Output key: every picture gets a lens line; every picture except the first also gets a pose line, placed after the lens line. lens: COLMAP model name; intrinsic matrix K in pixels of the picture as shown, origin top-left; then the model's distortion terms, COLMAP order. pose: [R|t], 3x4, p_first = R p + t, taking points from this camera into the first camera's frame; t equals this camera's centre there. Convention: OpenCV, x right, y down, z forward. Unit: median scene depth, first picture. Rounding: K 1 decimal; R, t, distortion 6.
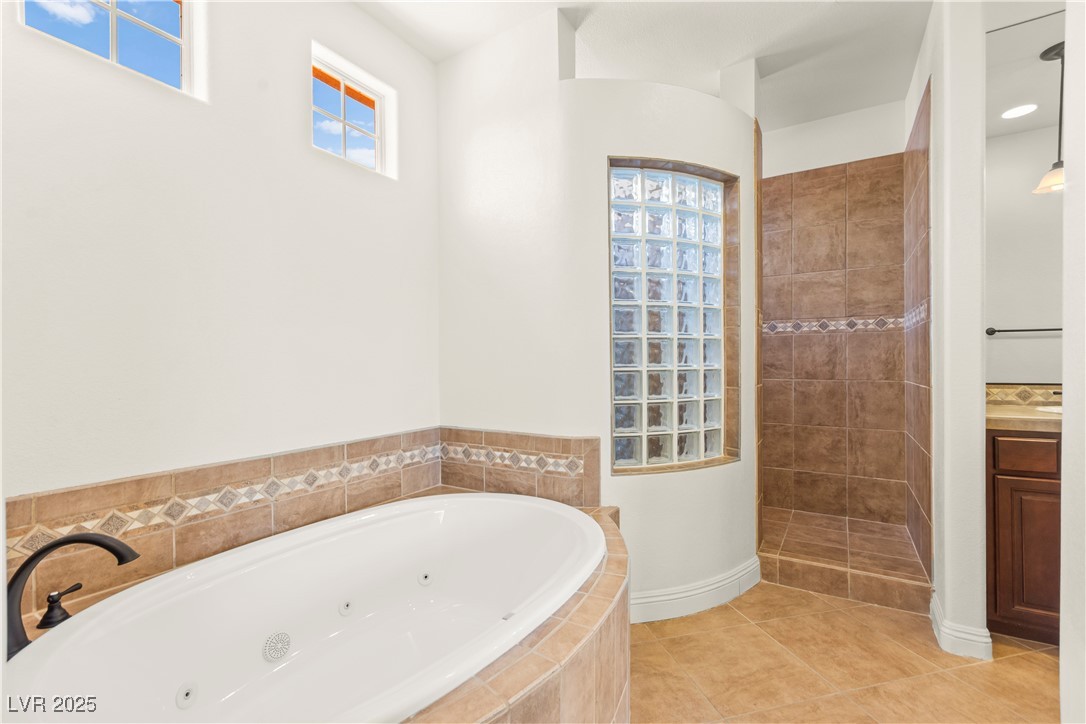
lens RADIAL K [[474.5, 0, 541.7], [0, 474.5, 364.7], [0, 0, 1]] dist [0.003020, 0.000007]
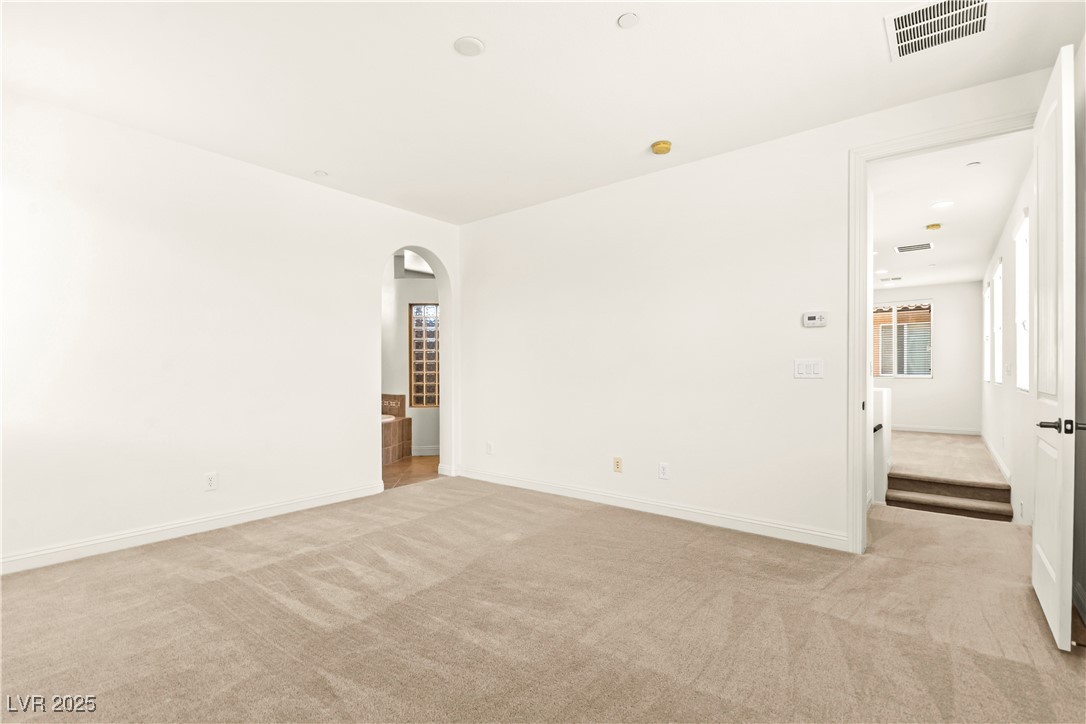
lens RADIAL K [[492.9, 0, 543.5], [0, 492.9, 353.8], [0, 0, 1]] dist [-0.001153, -0.000486]
pose [[0.991675, -0.005127, -0.128666, 1.442335], [0.001744, 0.999650, -0.026397, -0.029023], [0.128756, 0.025953, 0.991337, -2.098622]]
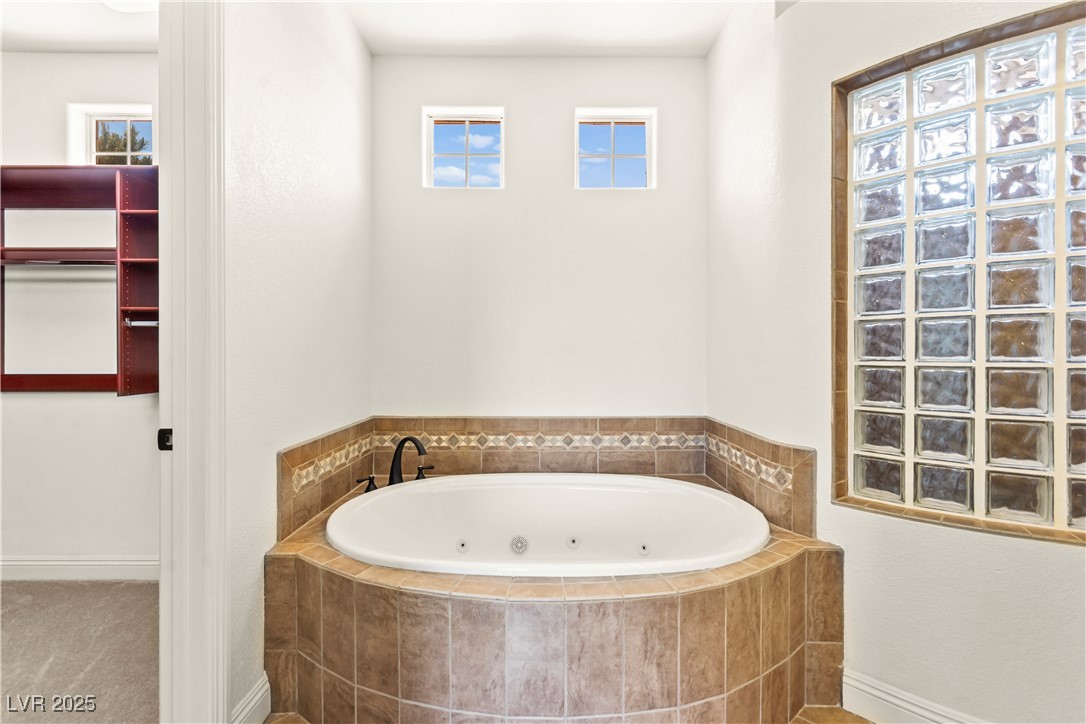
lens RADIAL K [[478.5, 0, 543.1], [0, 478.5, 356.5], [0, 0, 1]] dist [0.002920, 0.000117]
pose [[0.533710, 0.009688, -0.845612, 0.549255], [-0.007759, 0.999948, 0.006559, -0.001975], [0.845632, 0.003060, 0.533758, 0.201357]]
